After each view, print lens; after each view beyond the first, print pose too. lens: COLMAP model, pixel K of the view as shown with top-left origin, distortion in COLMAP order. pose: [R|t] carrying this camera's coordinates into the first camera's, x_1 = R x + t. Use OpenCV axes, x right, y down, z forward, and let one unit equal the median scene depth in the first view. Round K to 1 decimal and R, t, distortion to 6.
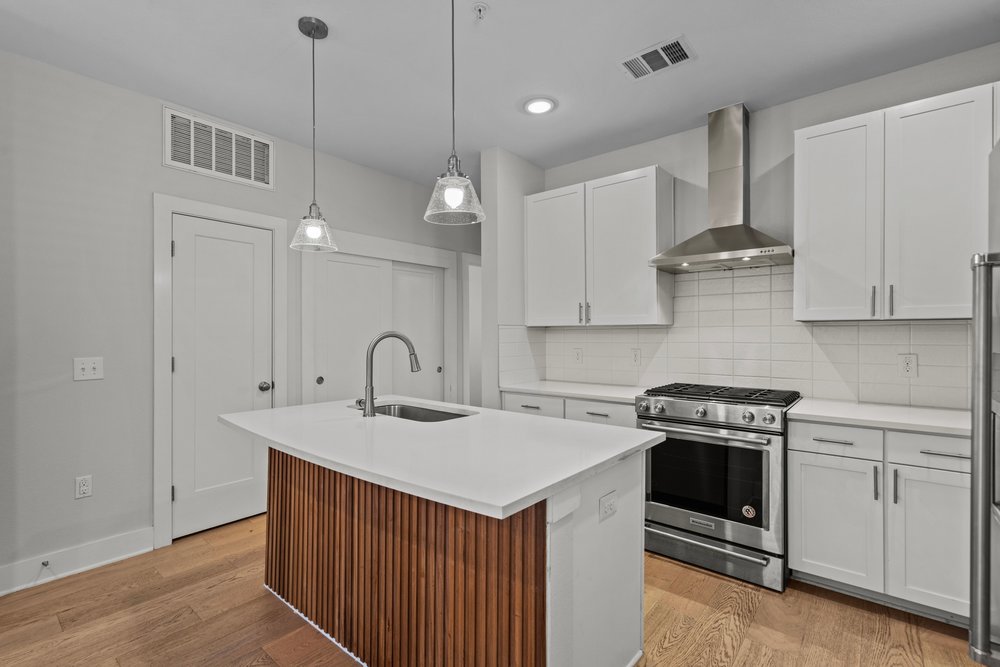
lens RADIAL K [[454.3, 0, 499.4], [0, 454.3, 336.2], [0, 0, 1]] dist [-0.002992, 0.000857]
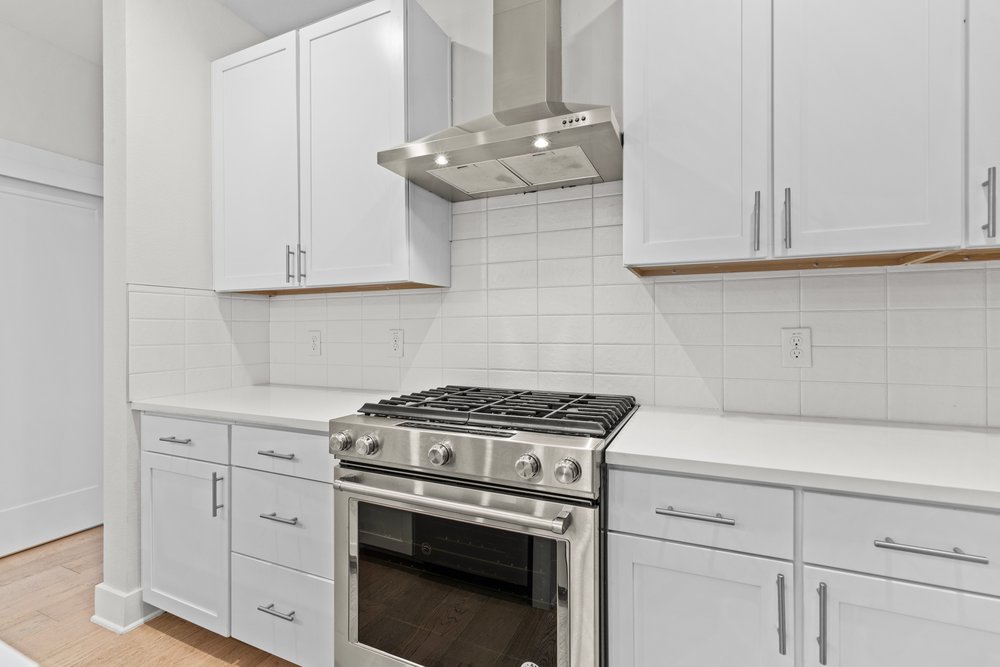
lens RADIAL K [[454.3, 0, 500.6], [0, 454.3, 328.9], [0, 0, 1]] dist [-0.002992, 0.000857]
pose [[0.961516, -0.000900, 0.274748, 0.399238], [0.002343, 0.999985, -0.004923, 0.045563], [-0.274739, 0.005378, 0.961504, 0.579131]]
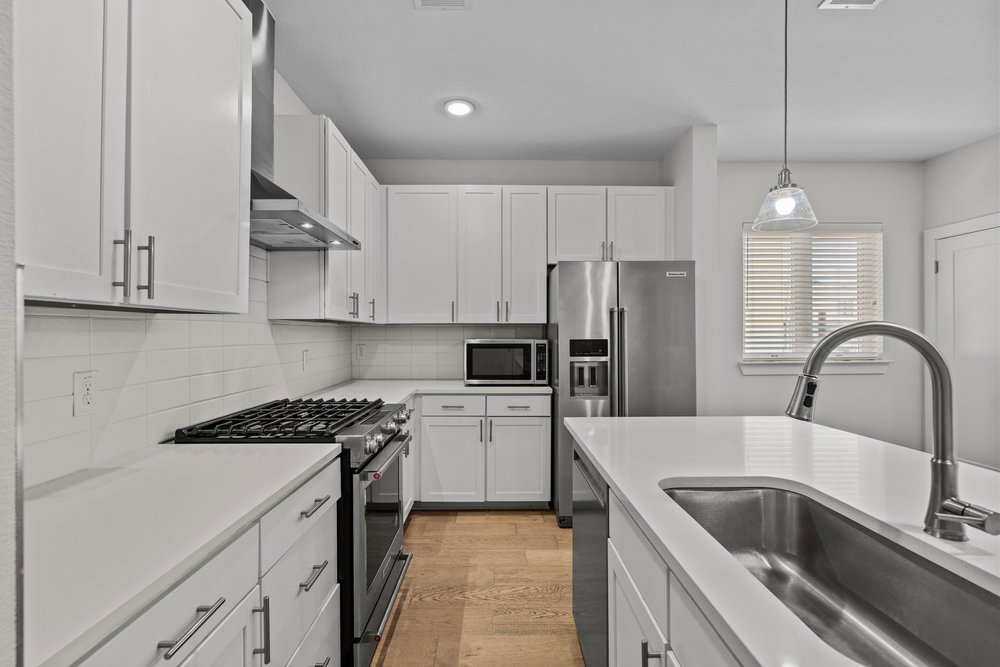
lens RADIAL K [[454.3, 0, 497.7], [0, 454.3, 334.1], [0, 0, 1]] dist [-0.002992, 0.000857]
pose [[-0.650428, 0.001993, 0.759565, -0.315043], [0.004307, 0.999990, 0.001064, -0.001654], [-0.759556, 0.003964, -0.650430, 1.469180]]
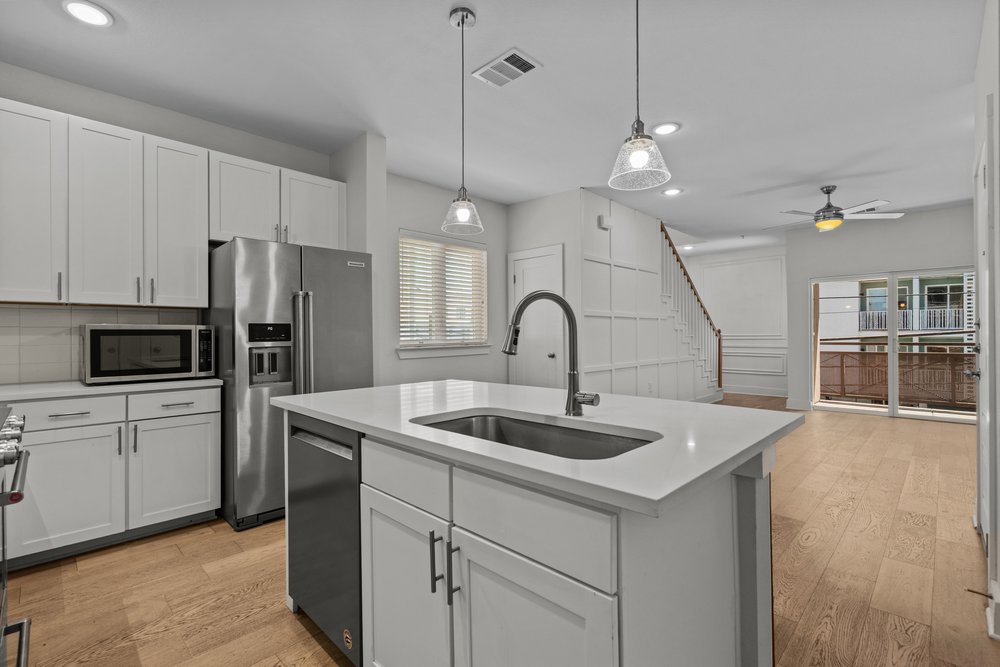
lens RADIAL K [[454.3, 0, 500.8], [0, 454.3, 334.7], [0, 0, 1]] dist [-0.002992, 0.000857]
pose [[-0.996811, 0.010221, 0.079143, -0.219721], [0.010552, 0.999937, 0.003771, 0.047216], [-0.079100, 0.004595, -0.996856, 1.603509]]
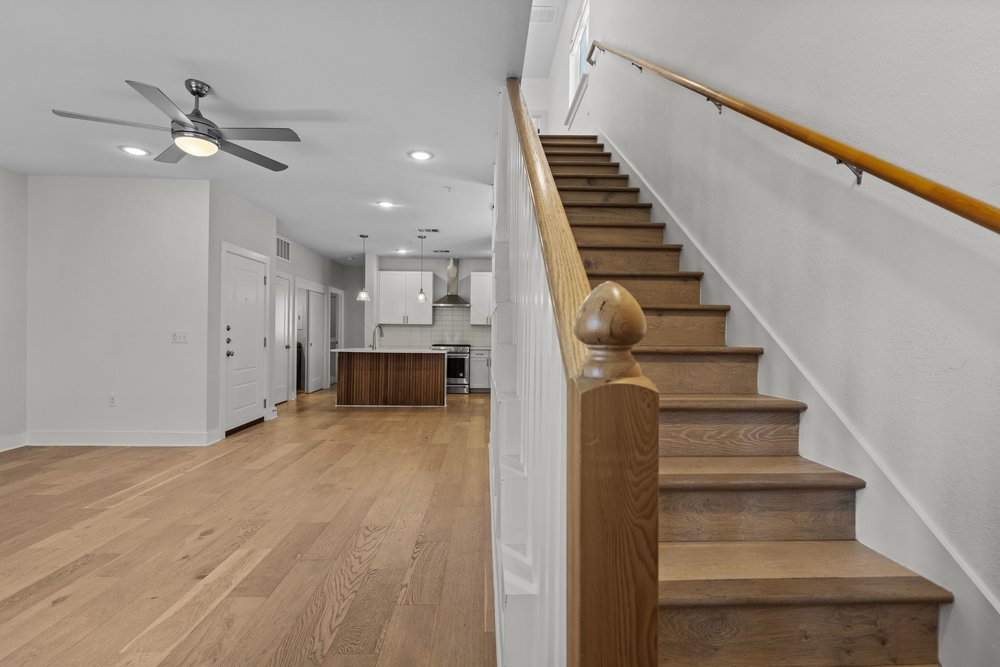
lens RADIAL K [[454.3, 0, 496.6], [0, 454.3, 335.7], [0, 0, 1]] dist [-0.002992, 0.000857]
pose [[0.751678, 0.008577, 0.659474, -1.748700], [-0.011909, 0.999929, 0.000569, 0.055828], [-0.659422, -0.008281, 0.751727, -2.062991]]
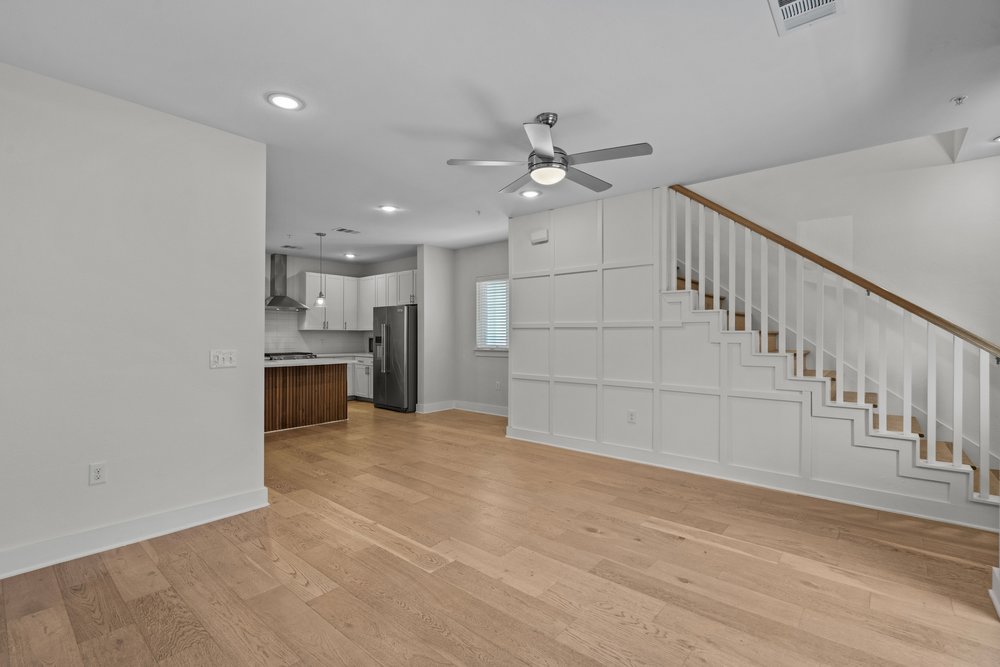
lens RADIAL K [[454.3, 0, 491.2], [0, 454.3, 334.0], [0, 0, 1]] dist [-0.002992, 0.000857]
pose [[0.034430, 0.002558, 0.999404, -2.836370], [0.001320, 0.999996, -0.002605, 0.005889], [-0.999406, 0.001408, 0.034427, -0.499423]]
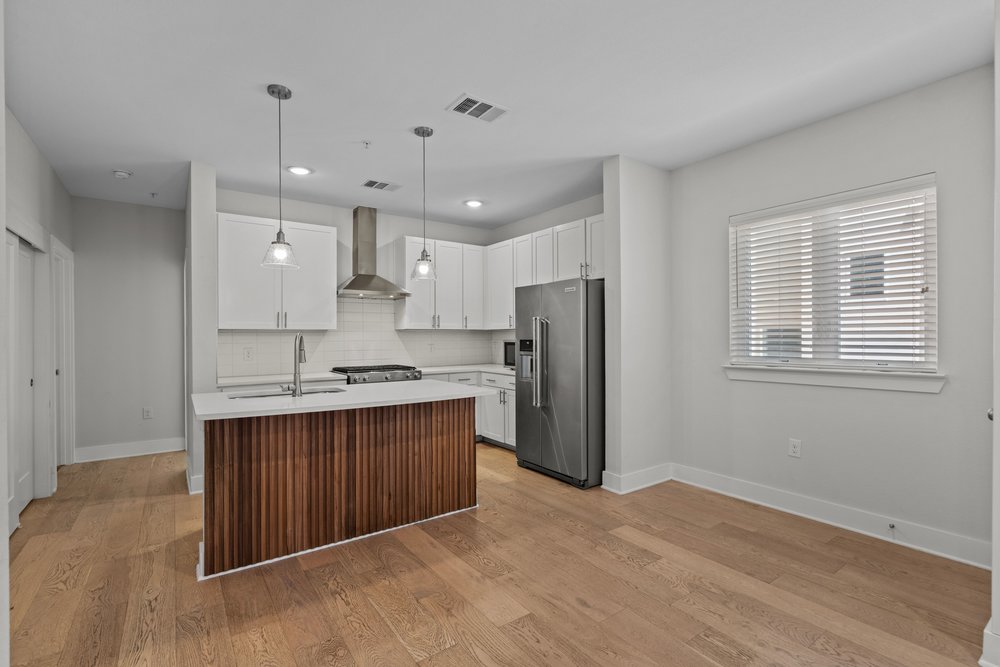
lens RADIAL K [[454.3, 0, 495.1], [0, 454.3, 337.5], [0, 0, 1]] dist [-0.002992, 0.000857]
pose [[0.258700, -0.003063, 0.965953, -1.340331], [0.005553, 0.999983, 0.001683, 0.002621], [-0.965942, 0.004928, 0.258713, 0.088907]]
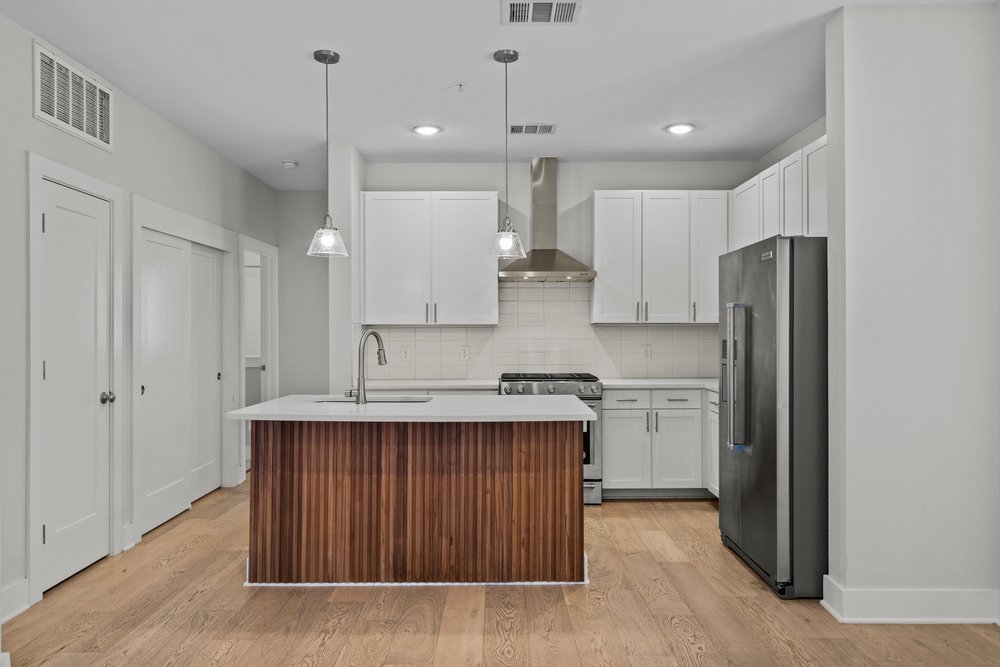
lens RADIAL K [[678.1, 0, 497.9], [0, 678.1, 333.7], [0, 0, 1]] dist [0.004172, 0.008138]
pose [[0.769930, -0.000581, 0.638128, -1.045151], [0.001753, 0.999998, -0.001204, 0.001345], [-0.638125, 0.002045, 0.769930, -0.500328]]
